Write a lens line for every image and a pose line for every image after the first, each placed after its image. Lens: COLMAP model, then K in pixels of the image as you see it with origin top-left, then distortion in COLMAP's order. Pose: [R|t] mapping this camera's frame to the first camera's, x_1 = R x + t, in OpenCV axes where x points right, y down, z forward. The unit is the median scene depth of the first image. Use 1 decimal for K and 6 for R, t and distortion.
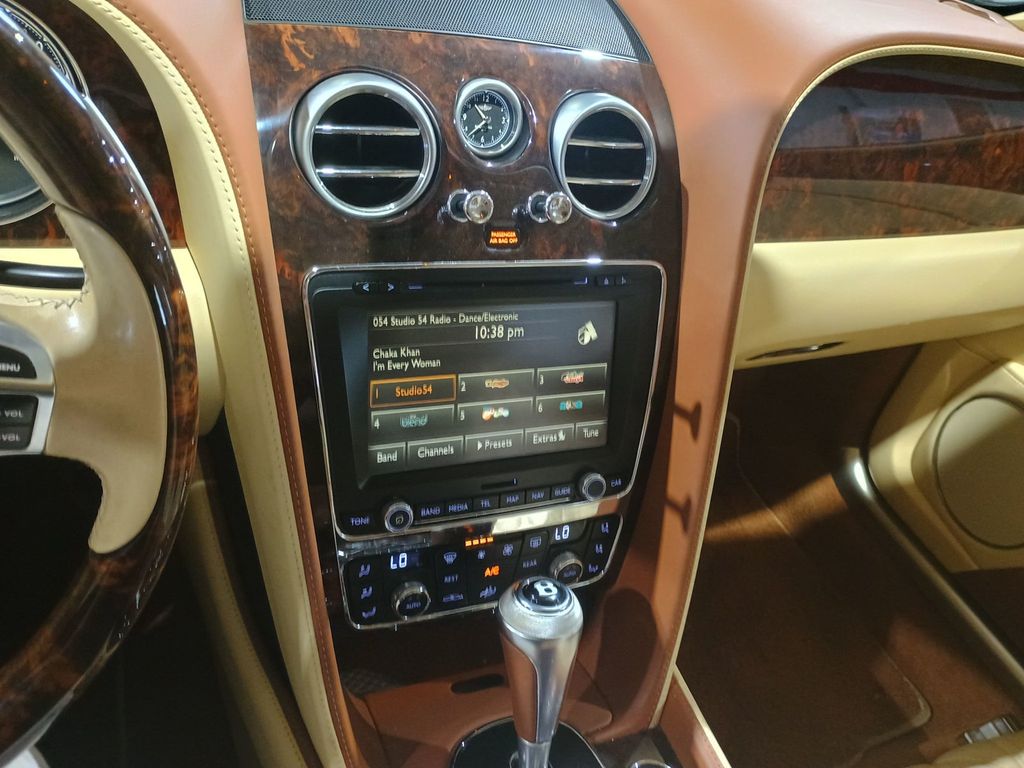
lens RADIAL K [[880.9, 0, 538.2], [0, 880.9, 371.3], [0, 0, 1]] dist [0.054749, -0.068761]
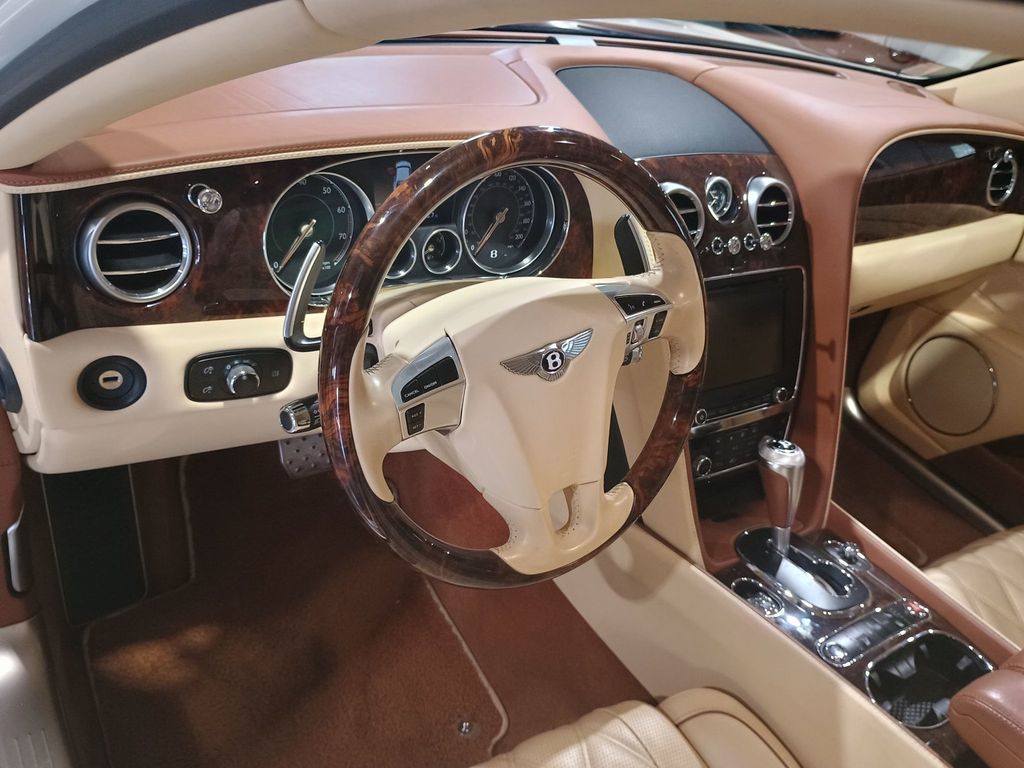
lens RADIAL K [[880.9, 0, 526.4], [0, 880.9, 396.8], [0, 0, 1]] dist [0.054749, -0.068761]
pose [[0.984573, -0.126884, 0.120485, -0.654135], [0.127668, 0.991816, 0.001219, 0.066894], [-0.119654, 0.014182, 0.992714, -0.706807]]
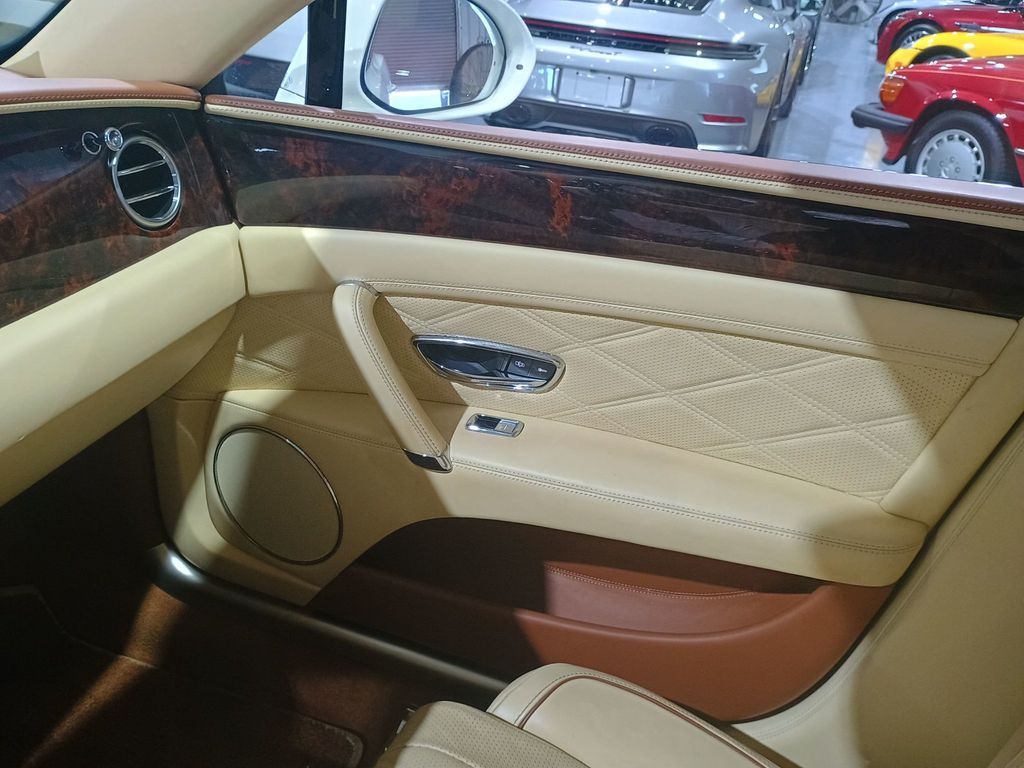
lens RADIAL K [[880.9, 0, 518.1], [0, 880.9, 388.7], [0, 0, 1]] dist [0.054749, -0.068761]
pose [[0.685224, -0.477134, 0.550282, 0.386347], [0.497782, 0.858336, 0.124388, 0.041629], [-0.531677, 0.188687, 0.825661, 0.090325]]
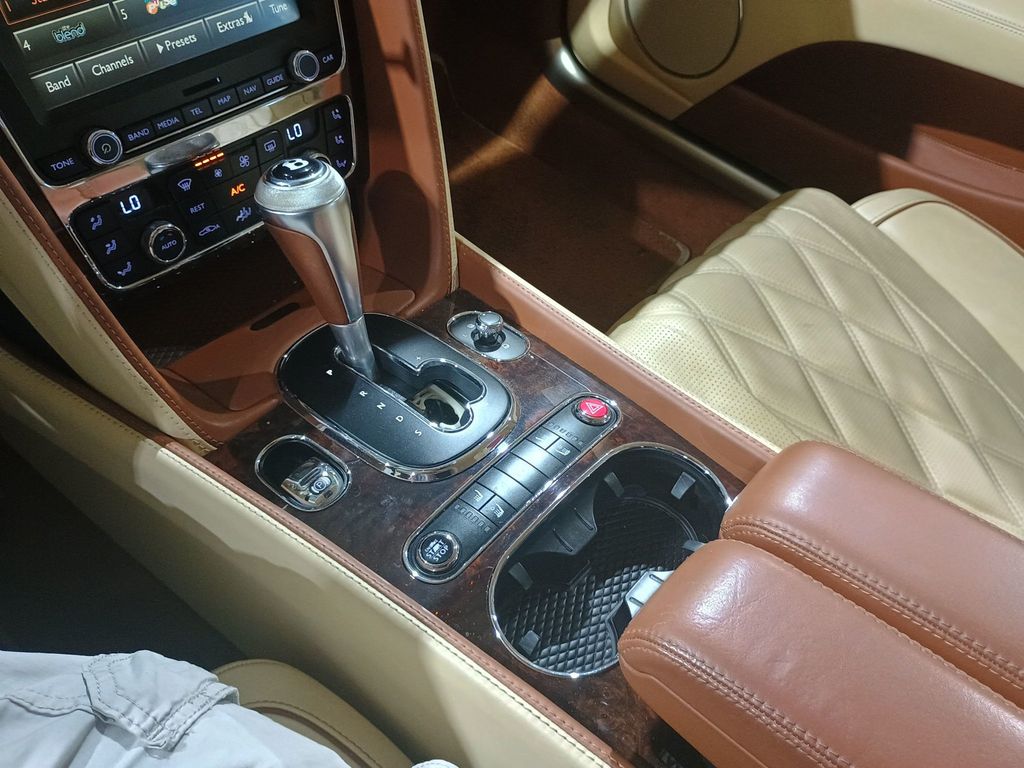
lens RADIAL K [[880.9, 0, 509.5], [0, 880.9, 378.3], [0, 0, 1]] dist [0.054749, -0.068761]
pose [[0.901440, -0.393038, 0.181457, -0.040742], [0.326163, 0.892240, 0.312292, 0.200816], [-0.284646, -0.222328, 0.932495, 0.006981]]
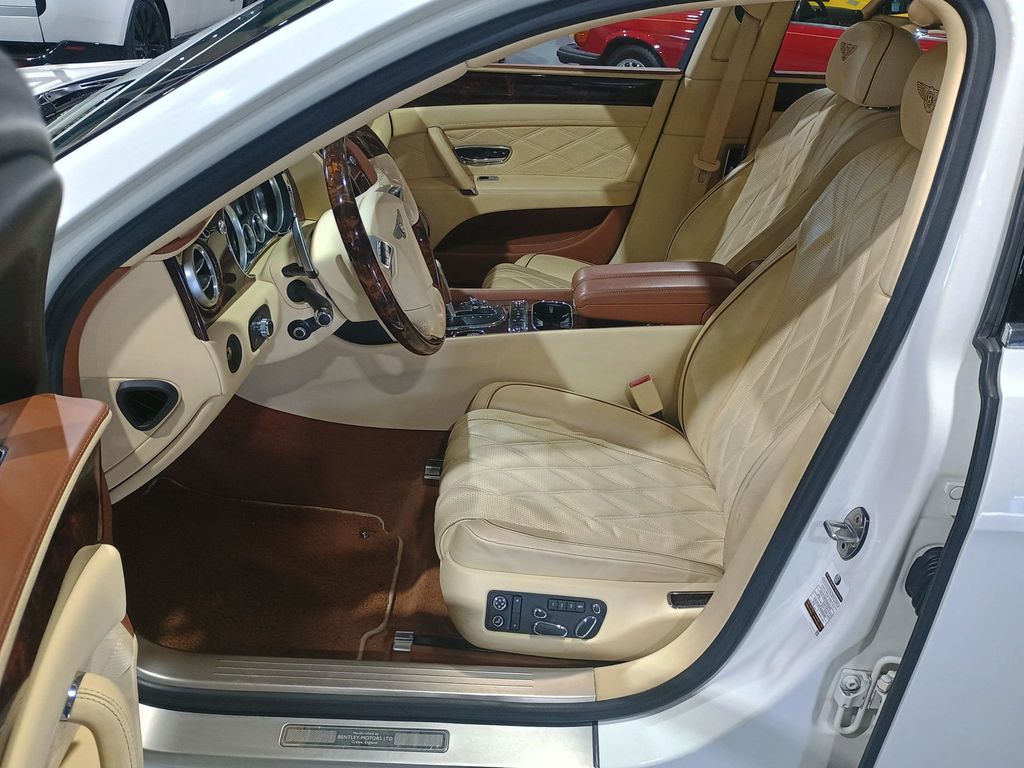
lens RADIAL K [[880.9, 0, 516.5], [0, 880.9, 394.2], [0, 0, 1]] dist [0.054749, -0.068761]
pose [[0.414323, -0.607548, 0.677659, -2.095237], [0.583071, 0.748899, 0.314926, -0.190837], [-0.698832, 0.264642, 0.664529, -1.127885]]
